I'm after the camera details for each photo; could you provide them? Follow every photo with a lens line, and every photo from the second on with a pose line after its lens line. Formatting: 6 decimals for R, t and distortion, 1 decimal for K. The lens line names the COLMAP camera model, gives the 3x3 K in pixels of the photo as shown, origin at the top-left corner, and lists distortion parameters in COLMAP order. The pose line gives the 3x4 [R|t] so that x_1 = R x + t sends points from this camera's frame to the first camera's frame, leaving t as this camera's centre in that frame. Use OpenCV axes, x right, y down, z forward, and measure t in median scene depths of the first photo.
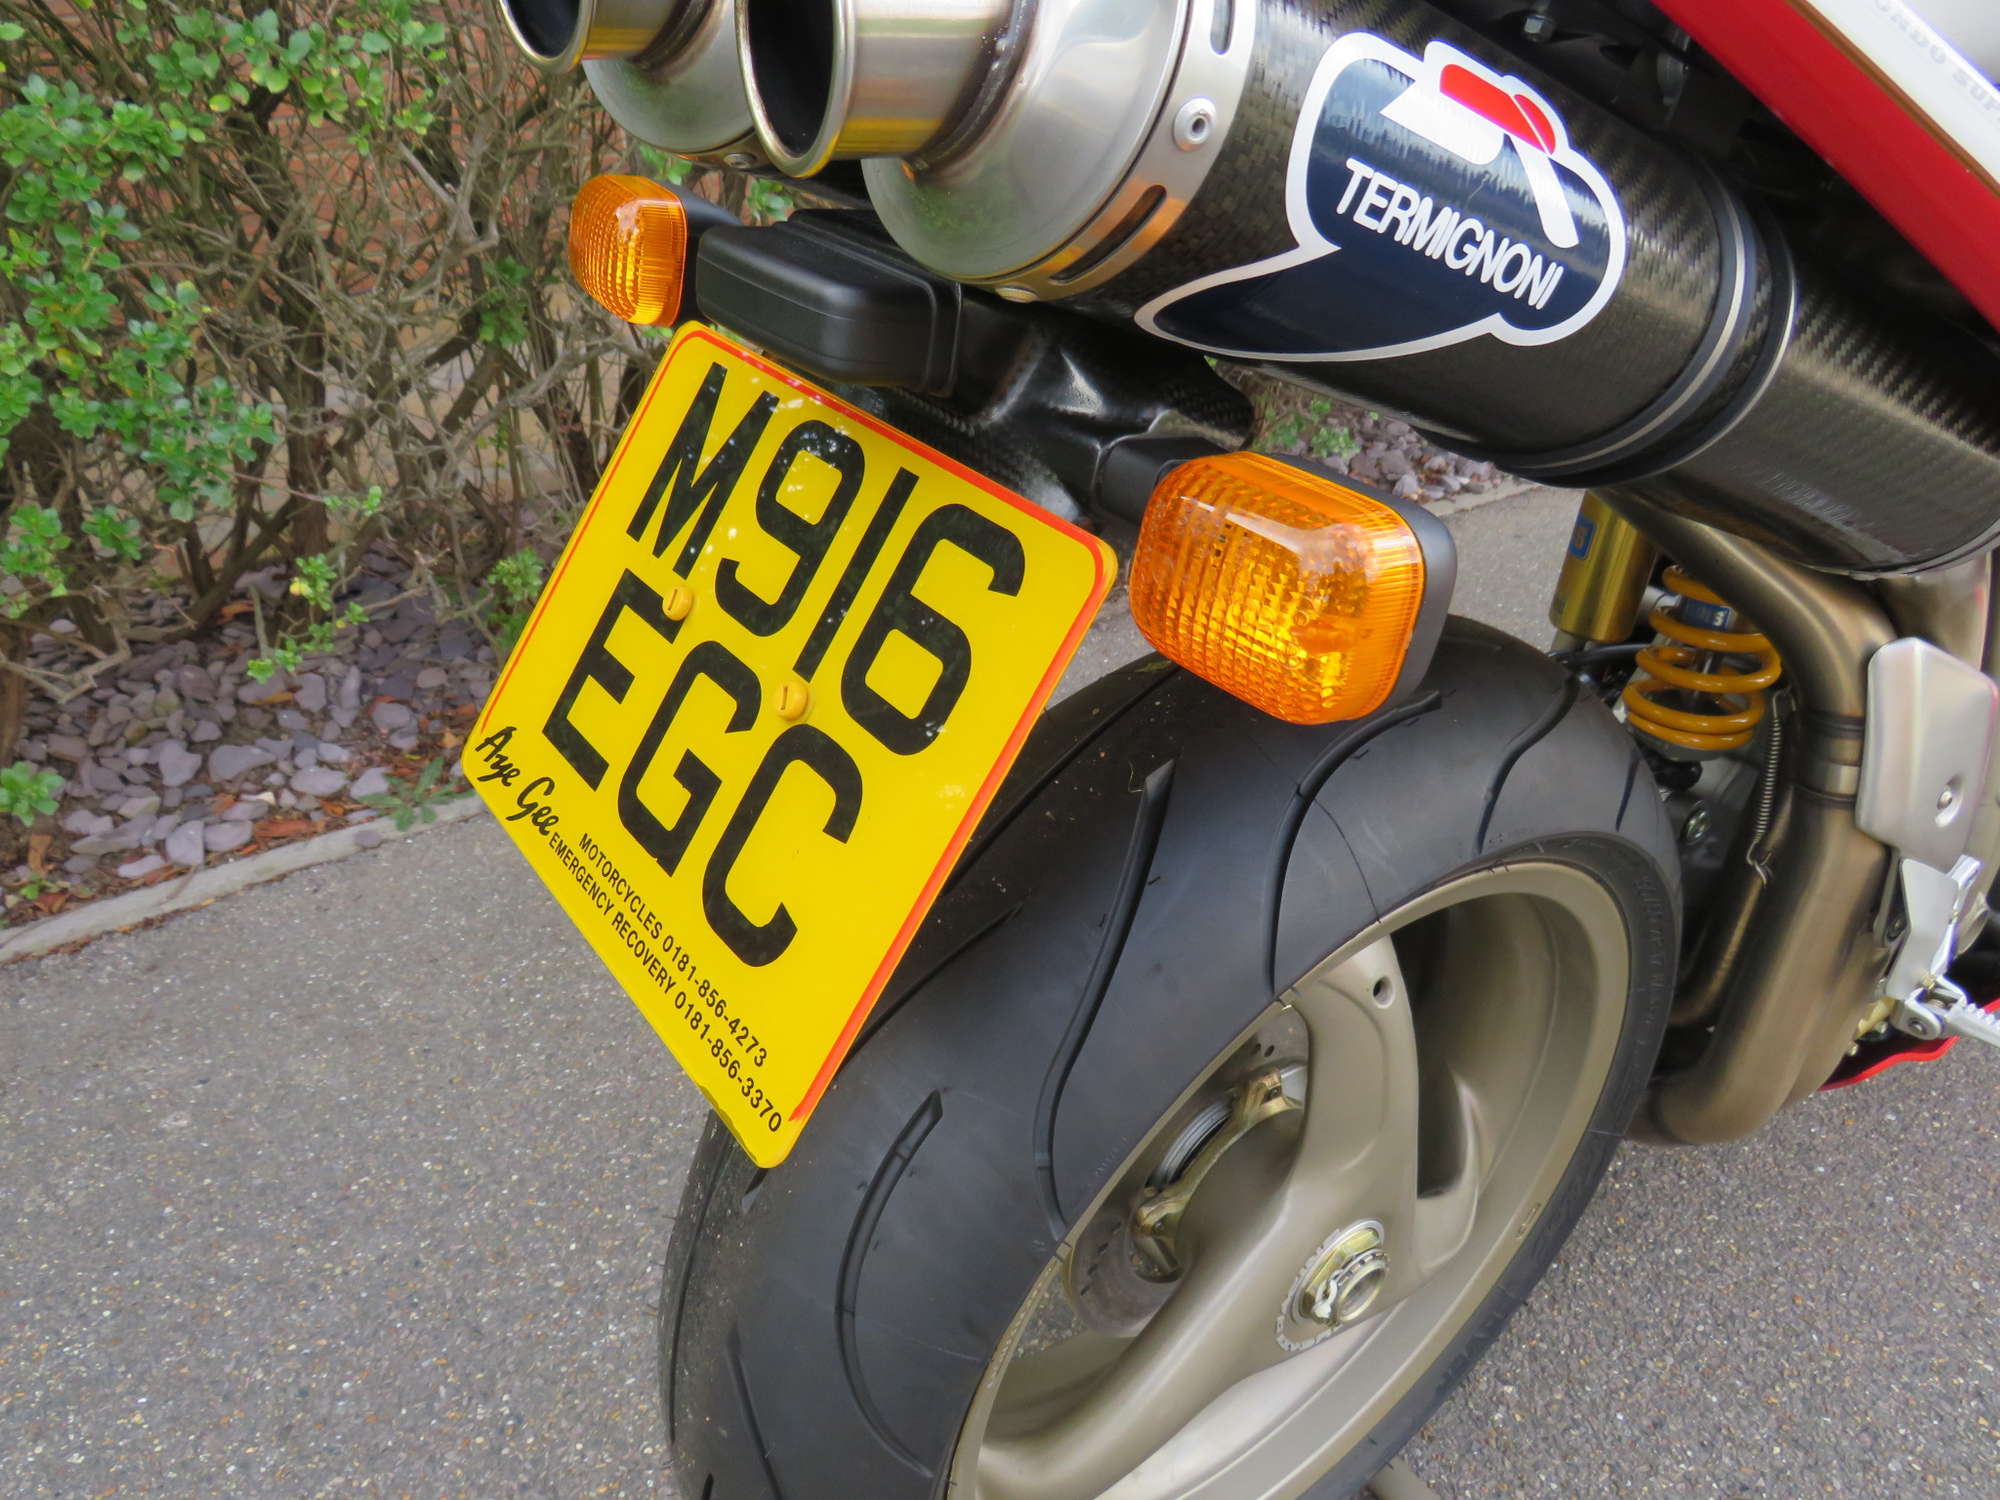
lens RADIAL K [[1403.5, 0, 973.9], [0, 1403.5, 759.0], [0, 0, 1]] dist [-0.027916, 0.014526]
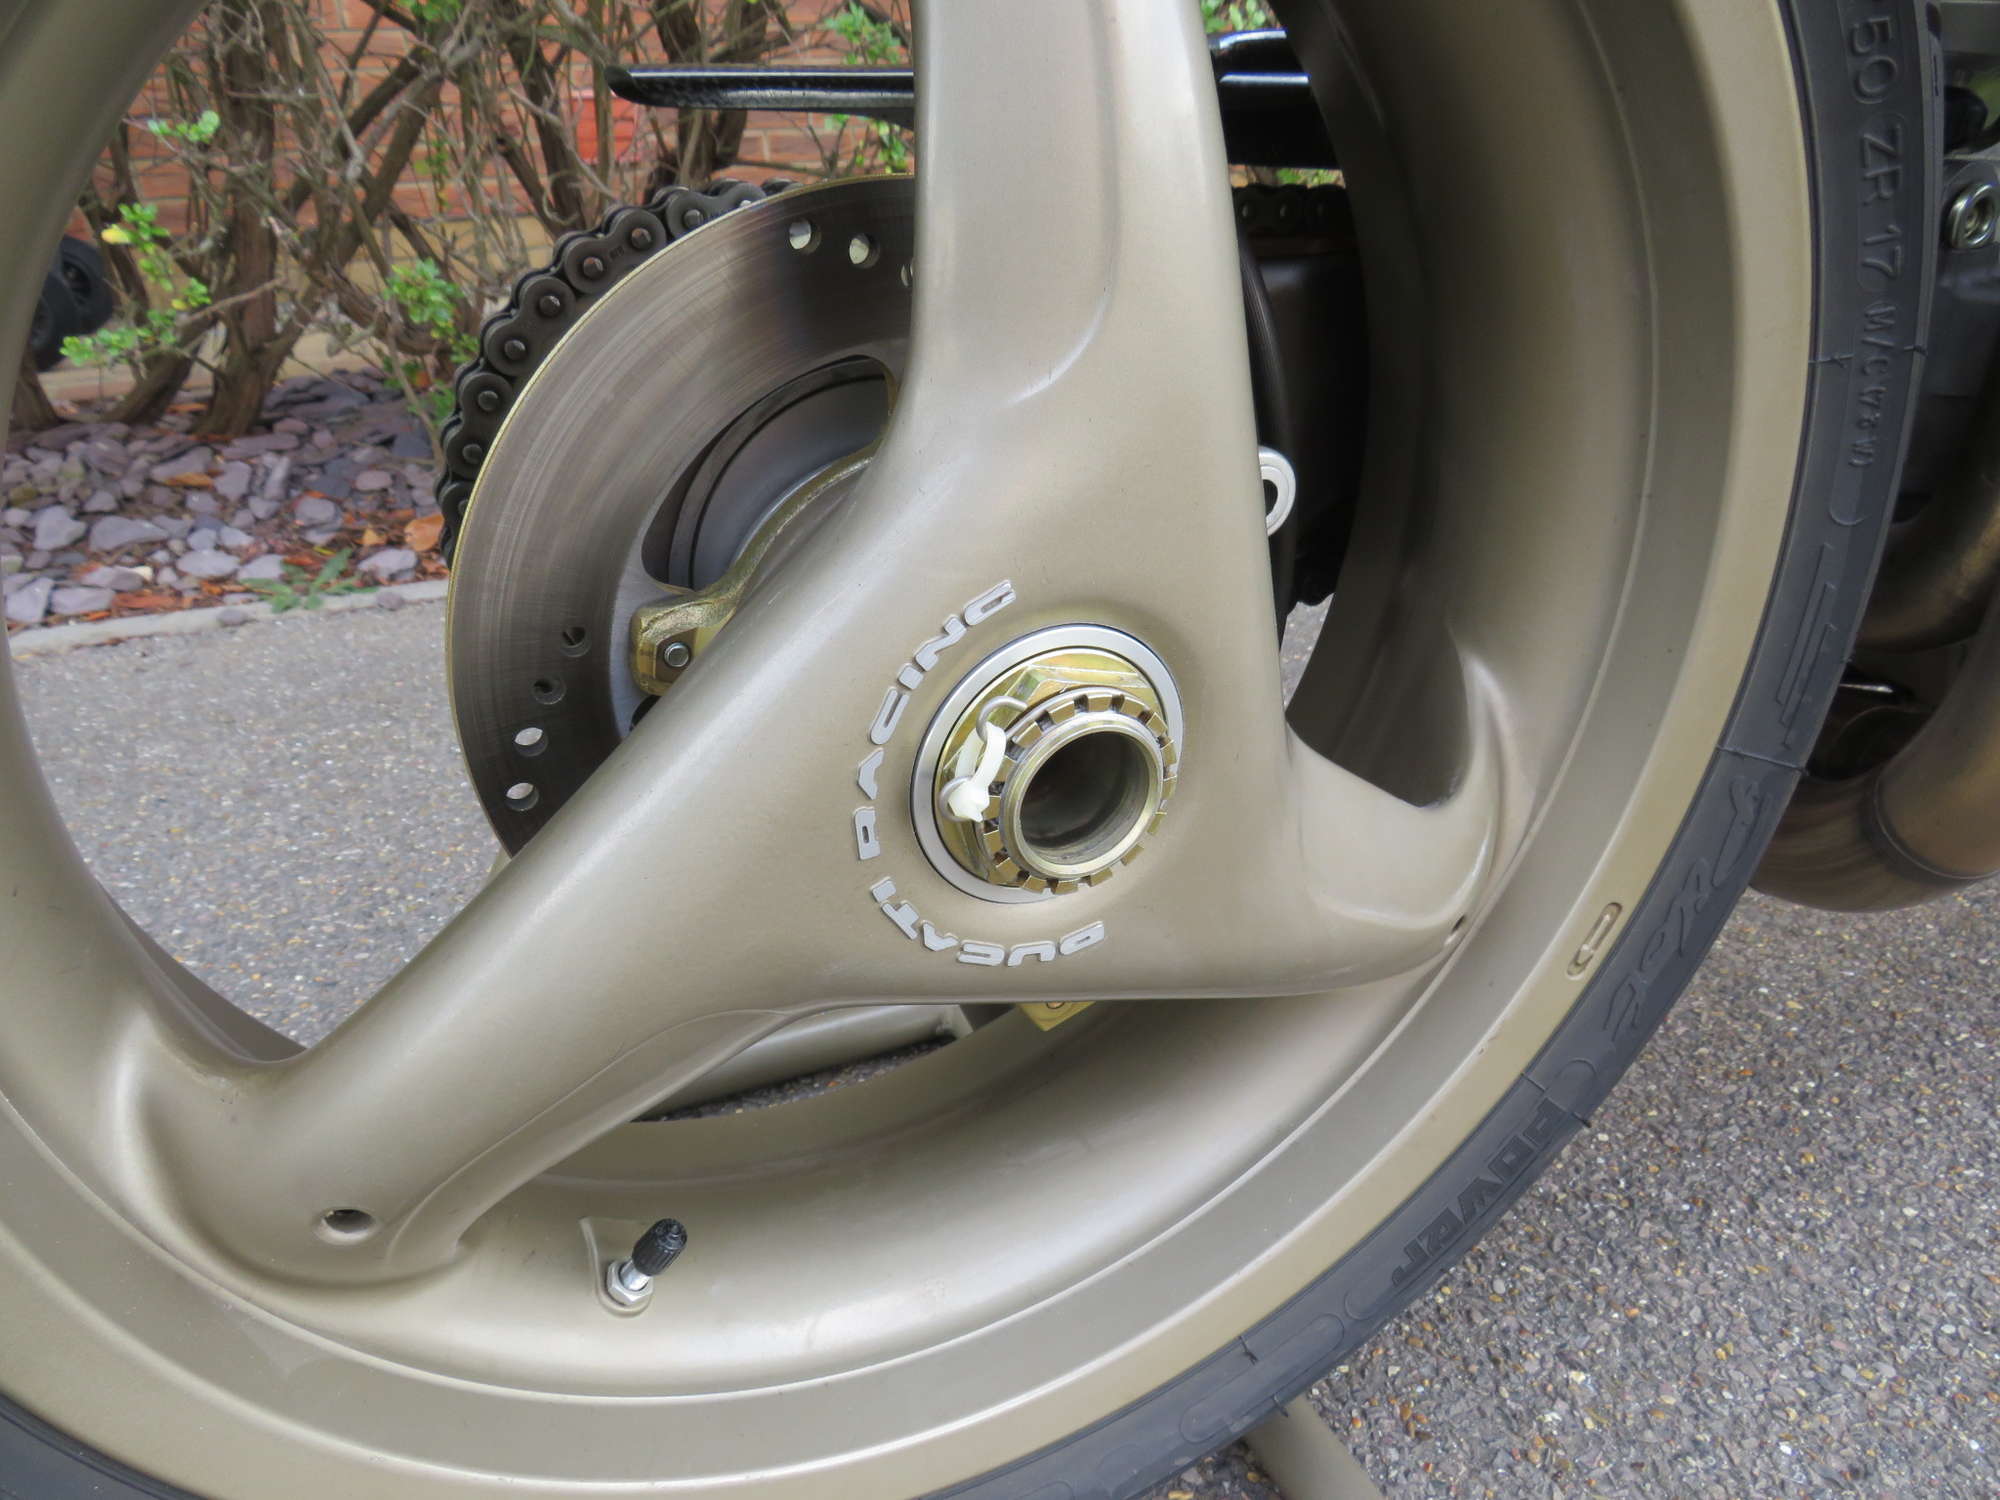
lens RADIAL K [[1399.4, 0, 976.3], [0, 1399.4, 757.7], [0, 0, 1]] dist [-0.026369, 0.012421]
pose [[0.987774, 0.078001, -0.134973, 0.177631], [-0.089330, 0.992782, -0.080019, 0.240371], [0.127757, 0.091098, 0.987613, 0.348796]]
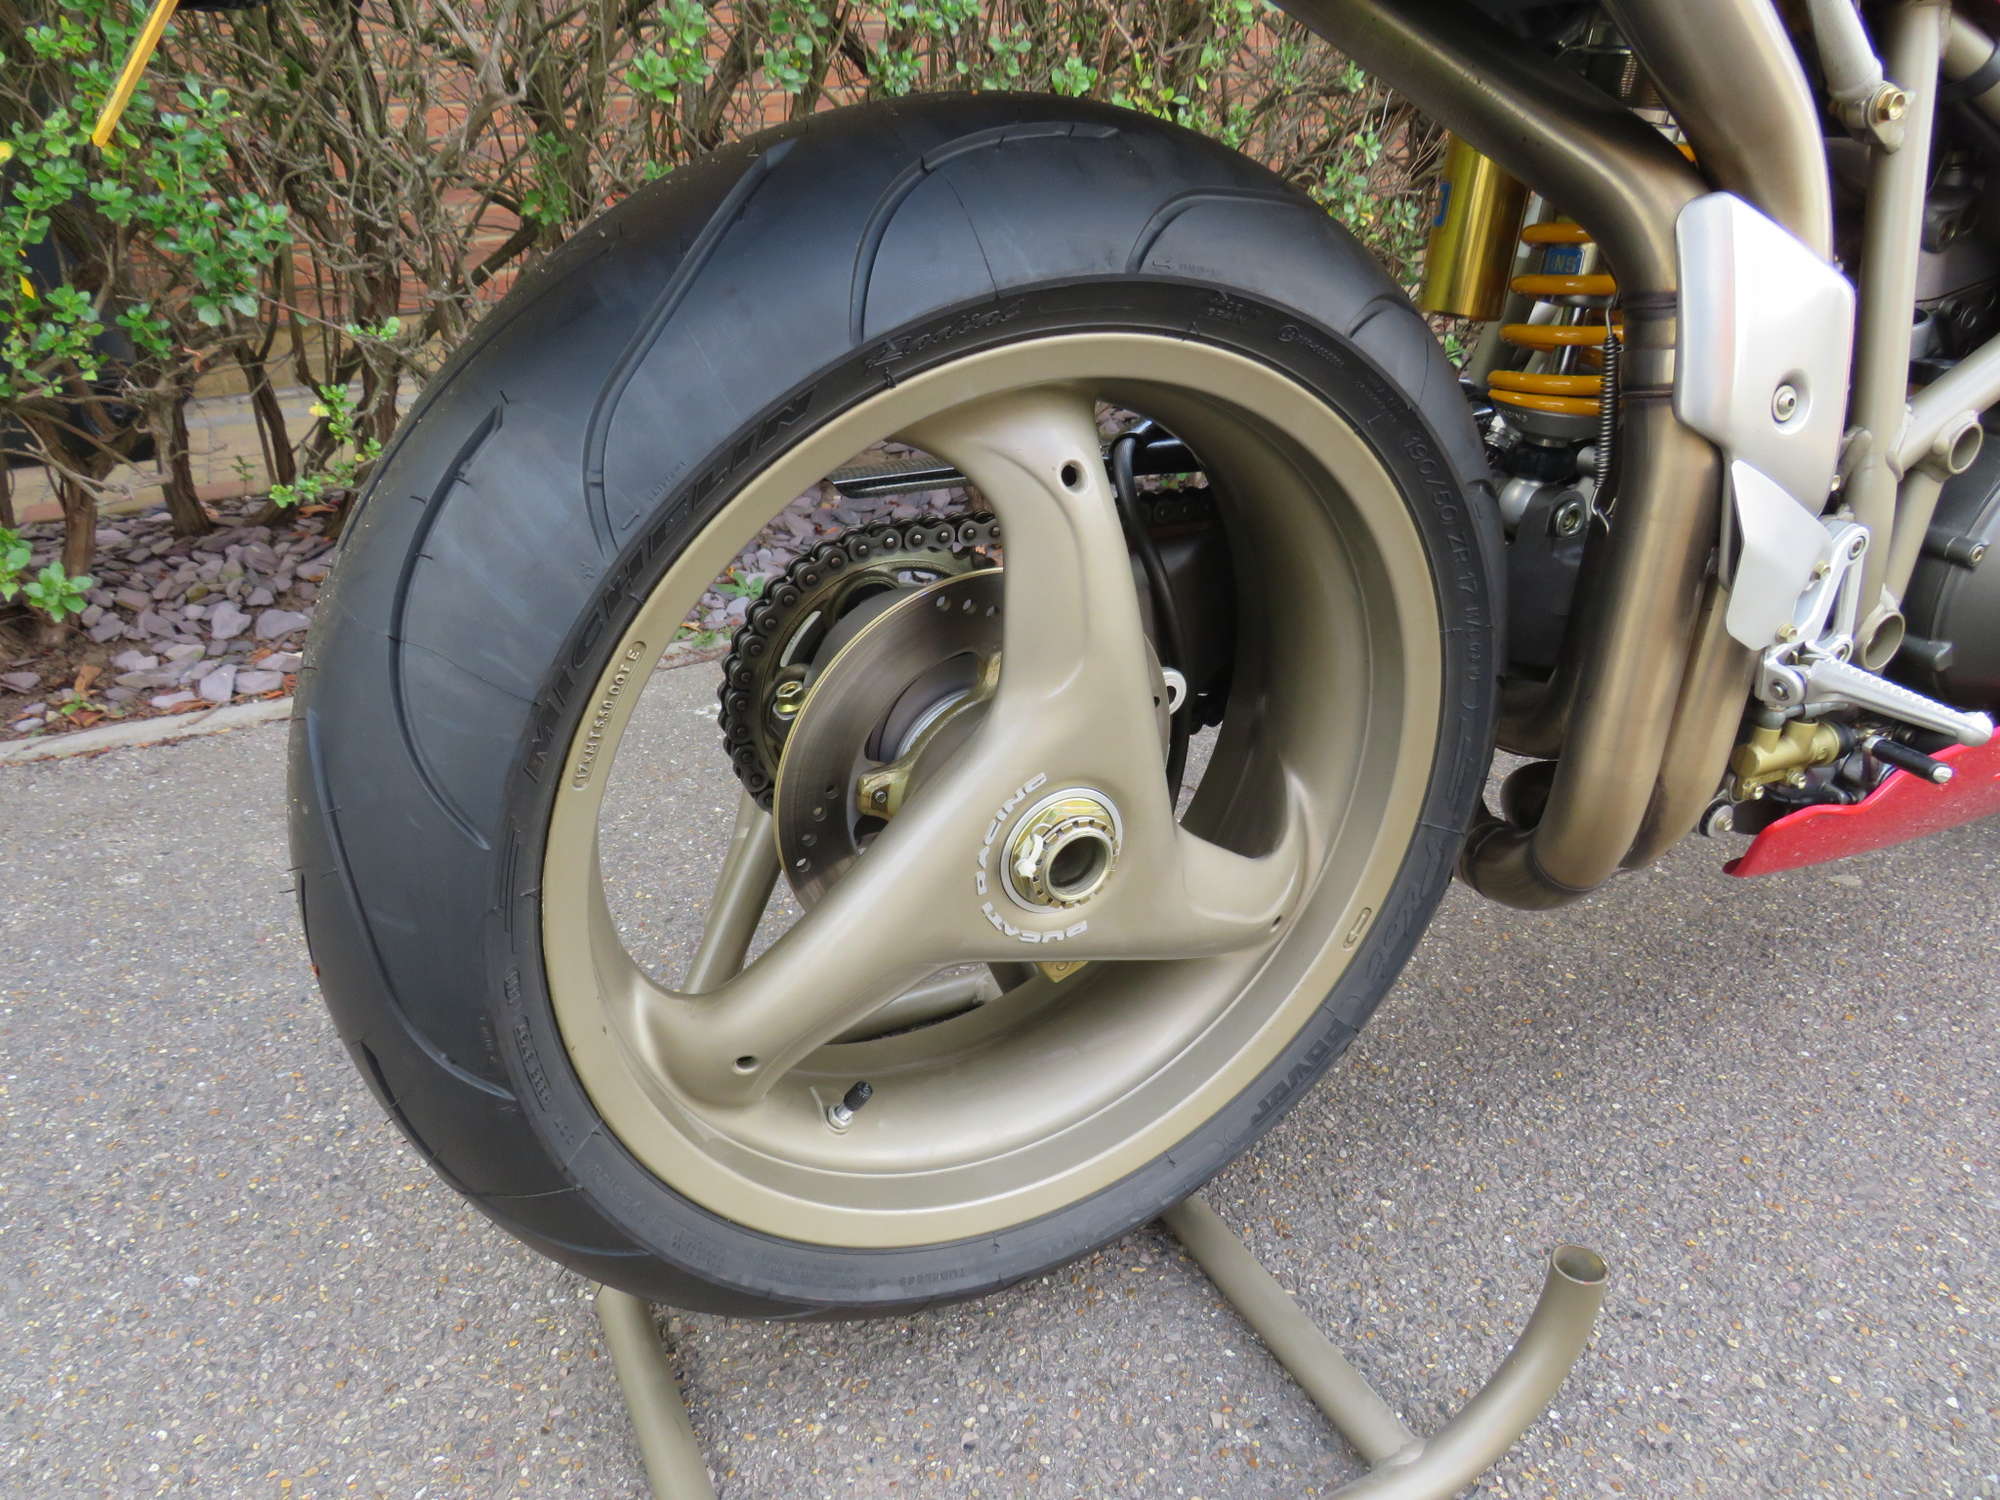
lens RADIAL K [[1399.4, 0, 976.3], [0, 1399.4, 757.7], [0, 0, 1]] dist [-0.026369, 0.012421]
pose [[0.990646, 0.062104, -0.121506, 0.188499], [-0.073217, 0.993315, -0.089242, 0.235904], [0.115151, 0.097304, 0.988571, 0.044425]]
